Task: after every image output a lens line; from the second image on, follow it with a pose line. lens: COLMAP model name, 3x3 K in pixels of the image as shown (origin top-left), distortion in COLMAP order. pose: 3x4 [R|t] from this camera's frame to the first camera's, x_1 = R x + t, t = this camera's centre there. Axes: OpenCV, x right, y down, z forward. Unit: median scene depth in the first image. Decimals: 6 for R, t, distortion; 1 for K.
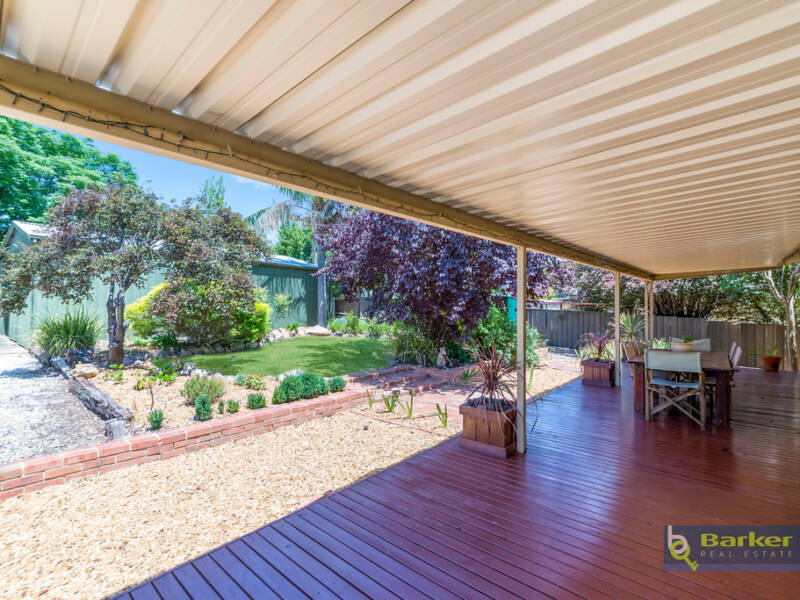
lens RADIAL K [[377.0, 0, 400.8], [0, 377.0, 300.9], [0, 0, 1]] dist [-0.001948, -0.000354]
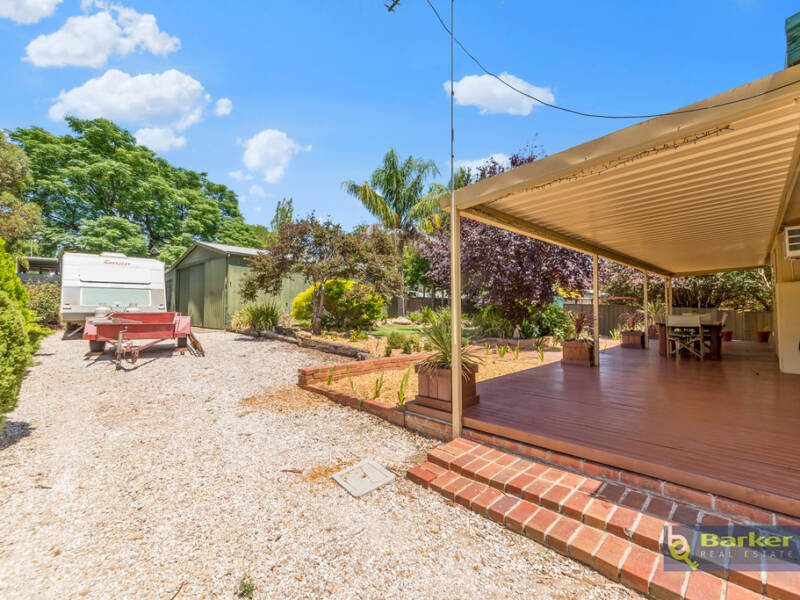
lens RADIAL K [[355.4, 0, 398.9], [0, 355.4, 302.8], [0, 0, 1]] dist [-0.010677, 0.000835]
pose [[0.997544, -0.006126, -0.069768, -0.387187], [0.005505, 0.999944, -0.009085, 0.078266], [0.069820, 0.008679, 0.997522, -0.590003]]
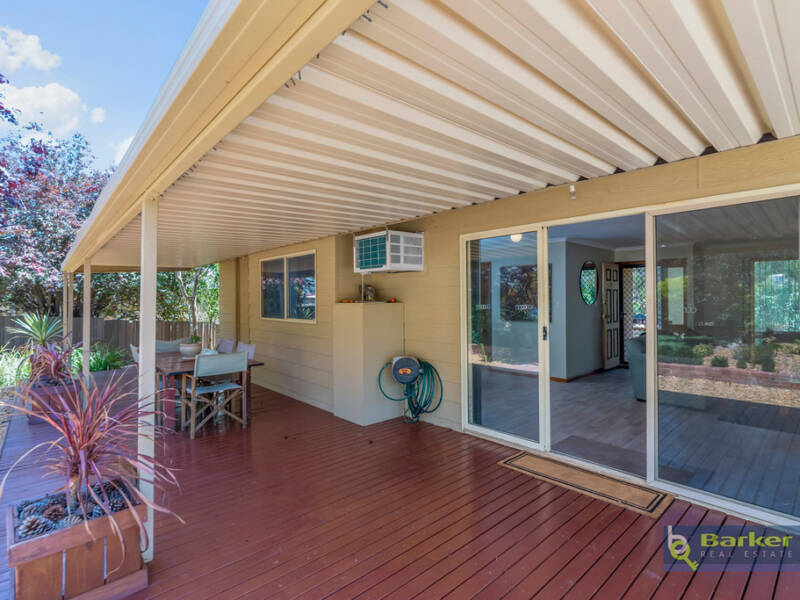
lens RADIAL K [[400.5, 0, 398.8], [0, 400.5, 297.7], [0, 0, 1]] dist [0.001316, -0.000012]
pose [[0.101995, 0.016519, 0.994648, -0.186744], [-0.011713, 0.999813, -0.015404, 0.008593], [-0.994716, -0.010079, 0.102169, 0.427870]]
